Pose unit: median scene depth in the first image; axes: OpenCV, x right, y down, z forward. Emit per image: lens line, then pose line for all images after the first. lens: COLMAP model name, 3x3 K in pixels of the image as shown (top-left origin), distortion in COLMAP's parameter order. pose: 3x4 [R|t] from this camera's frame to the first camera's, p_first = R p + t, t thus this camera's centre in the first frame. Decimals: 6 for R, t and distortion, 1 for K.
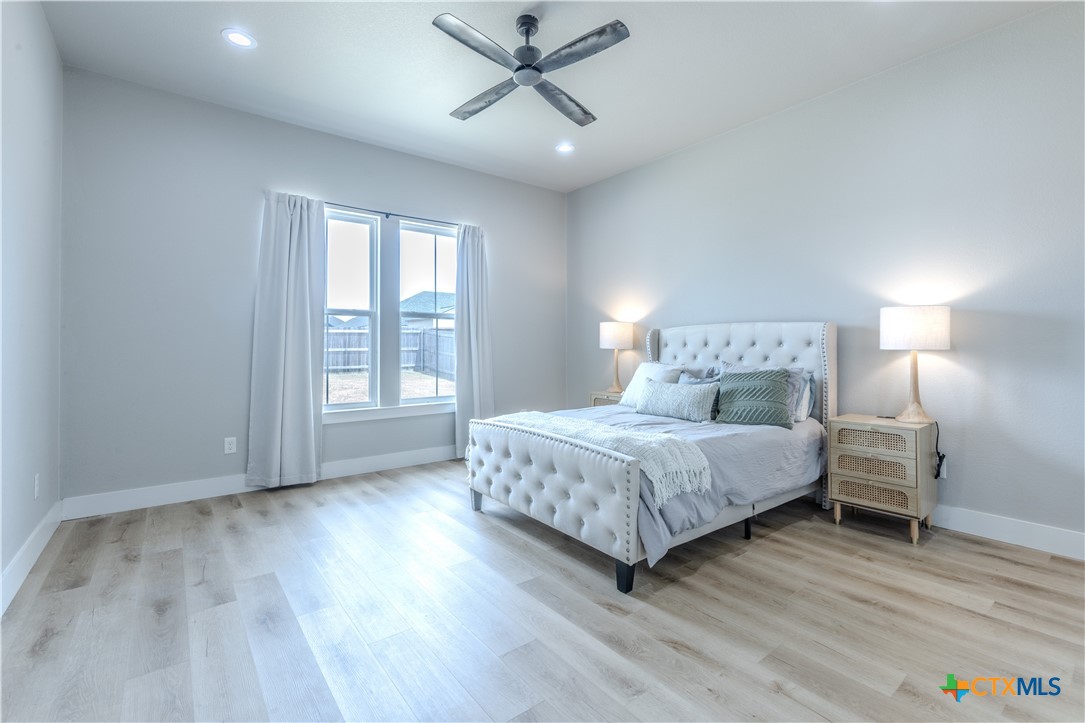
lens RADIAL K [[485.2, 0, 534.8], [0, 485.2, 344.4], [0, 0, 1]] dist [-0.001770, 0.006441]
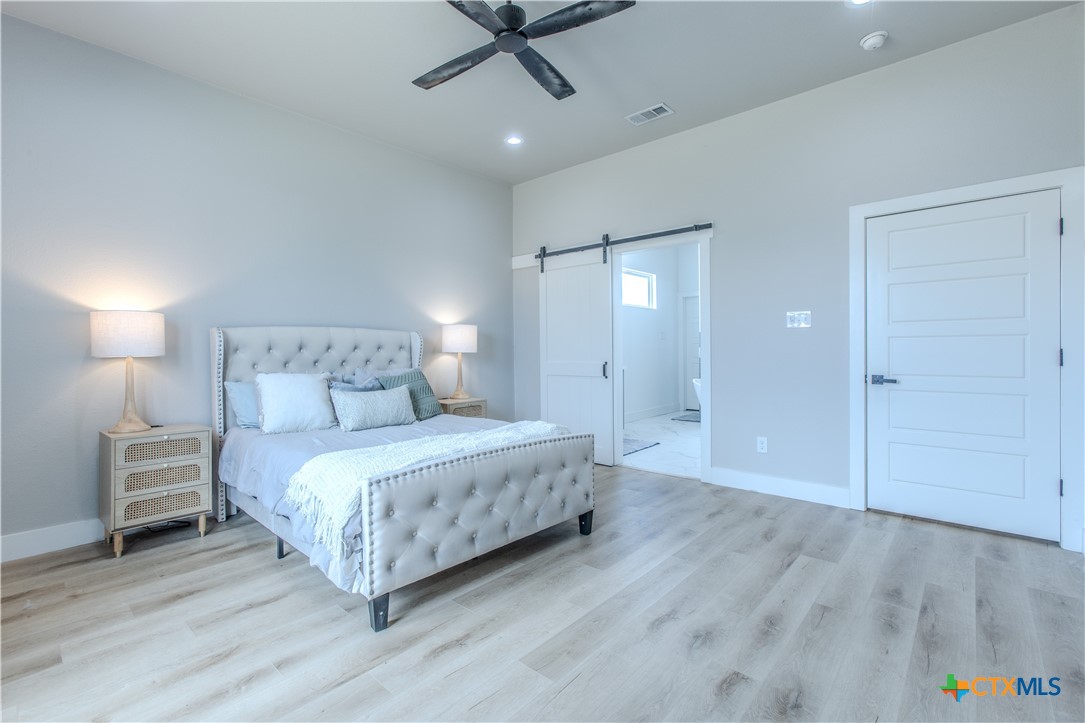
lens RADIAL K [[474.0, 0, 542.5], [0, 474.0, 361.5], [0, 0, 1]] dist [-0.019223, 0.000084]
pose [[-0.188054, -0.019501, 0.981965, -0.815829], [-0.002875, 0.999810, 0.019304, 0.008792], [-0.982155, 0.000807, -0.188074, 1.048901]]
